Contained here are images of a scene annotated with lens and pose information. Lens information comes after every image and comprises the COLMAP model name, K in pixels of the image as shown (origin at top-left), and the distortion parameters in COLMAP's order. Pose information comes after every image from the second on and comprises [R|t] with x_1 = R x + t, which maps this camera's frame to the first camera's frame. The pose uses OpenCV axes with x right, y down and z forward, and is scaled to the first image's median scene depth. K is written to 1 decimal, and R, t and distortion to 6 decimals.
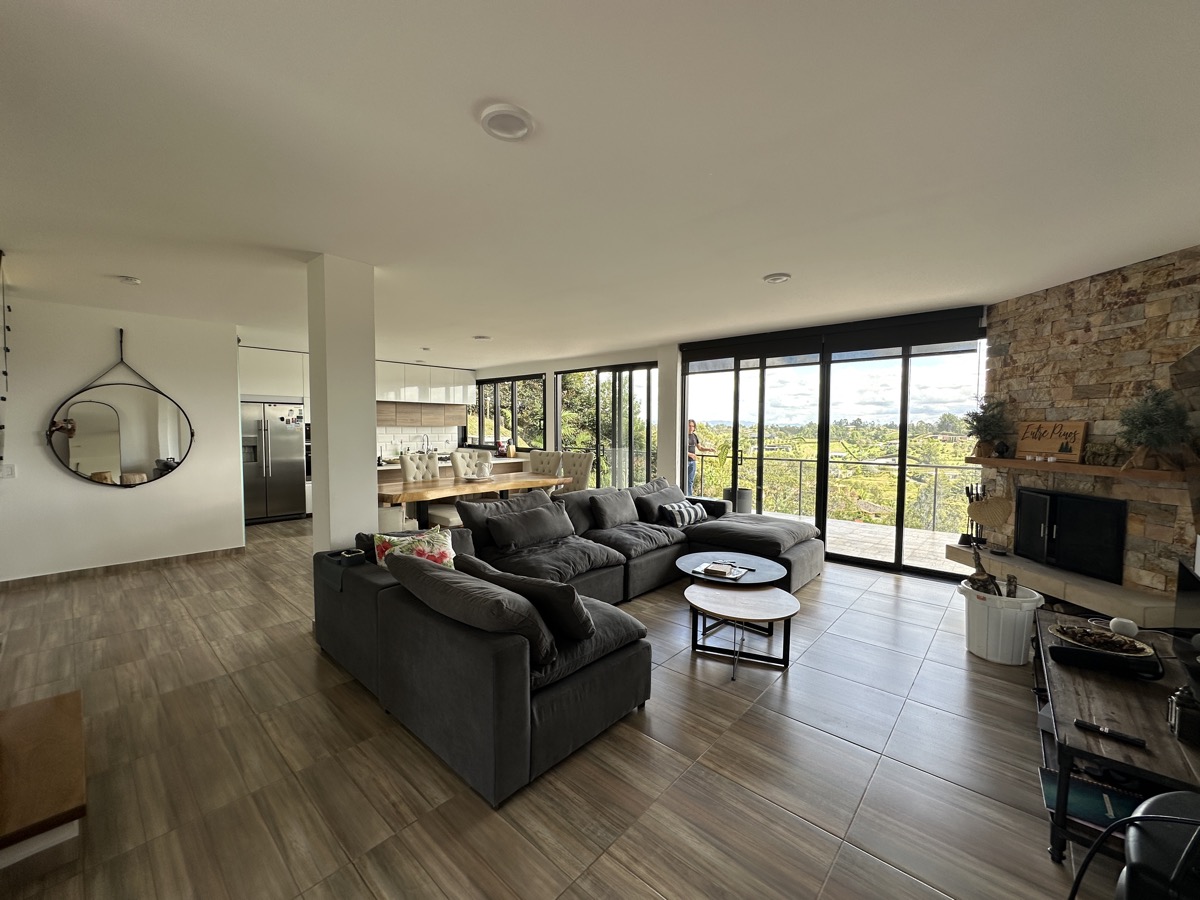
lens RADIAL K [[479.3, 0, 598.9], [0, 479.3, 452.2], [0, 0, 1]] dist [-0.006130, 0.001349]
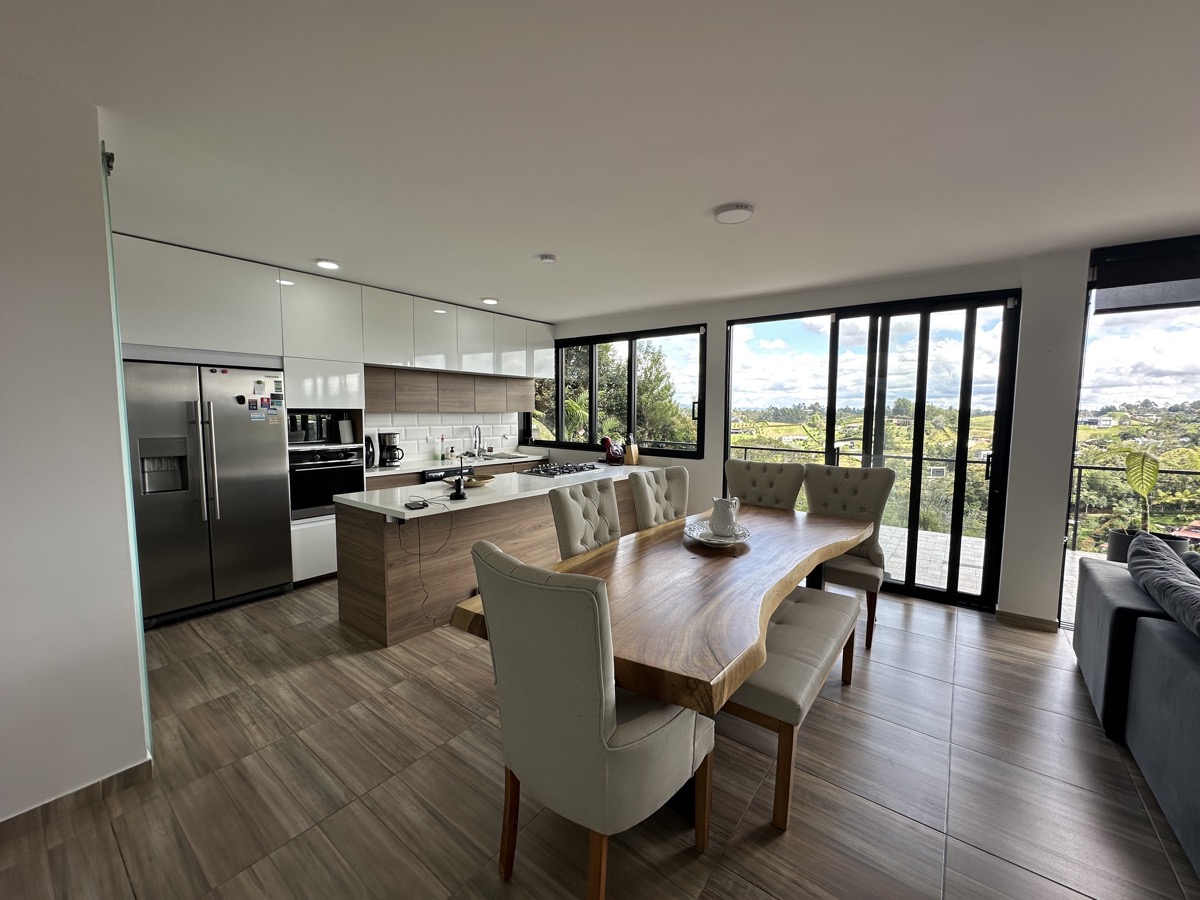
lens RADIAL K [[479.3, 0, 598.9], [0, 479.3, 452.2], [0, 0, 1]] dist [-0.006130, 0.001349]
pose [[0.997205, -0.003974, 0.074602, -0.268156], [0.001361, 0.999385, 0.035039, -0.026010], [-0.074695, -0.034840, 0.996598, 0.388857]]
